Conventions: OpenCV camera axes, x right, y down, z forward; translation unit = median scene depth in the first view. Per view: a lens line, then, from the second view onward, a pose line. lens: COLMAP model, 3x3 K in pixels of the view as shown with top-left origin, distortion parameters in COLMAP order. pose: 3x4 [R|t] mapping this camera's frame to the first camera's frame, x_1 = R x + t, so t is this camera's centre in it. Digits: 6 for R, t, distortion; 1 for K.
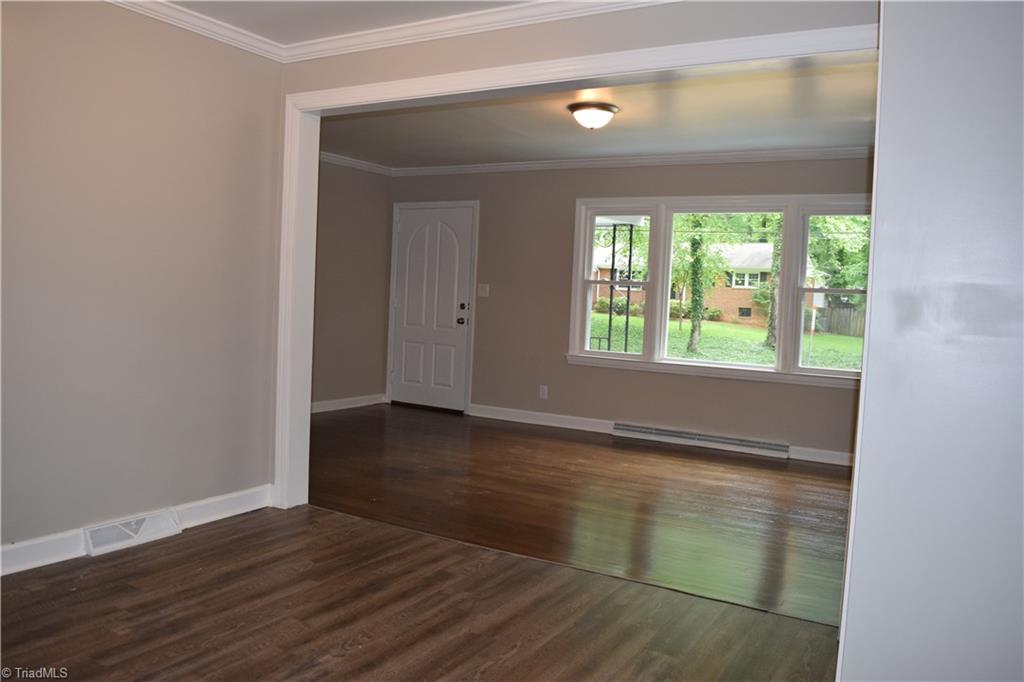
lens RADIAL K [[805.1, 0, 512.0], [0, 805.1, 338.2], [0, 0, 1]] dist [-0.078826, -0.000385]
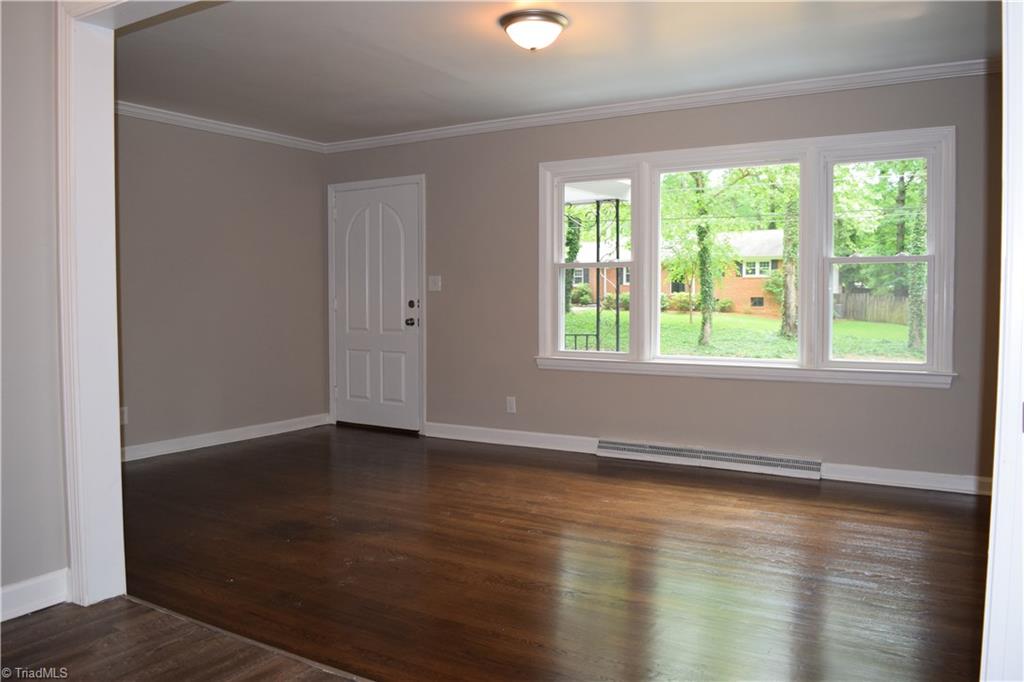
lens RADIAL K [[805.1, 0, 514.2], [0, 805.1, 335.4], [0, 0, 1]] dist [-0.078826, -0.000385]
pose [[0.998858, -0.045877, -0.013373, 0.058486], [0.045799, 0.998932, -0.006045, 0.002481], [0.013636, 0.005425, 0.999892, 0.198029]]
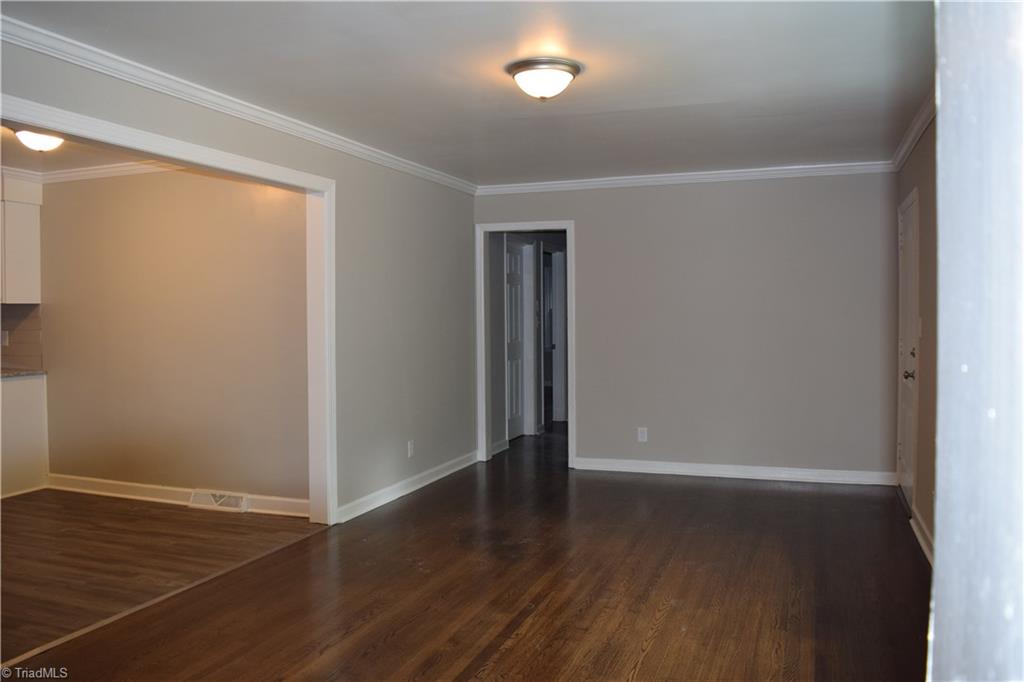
lens RADIAL K [[805.1, 0, 512.7], [0, 805.1, 339.8], [0, 0, 1]] dist [-0.078826, -0.000385]
pose [[0.180145, -0.012082, -0.983566, 0.568238], [-0.035400, 0.999197, -0.018758, -0.029864], [0.983003, 0.038197, 0.179573, 0.631445]]
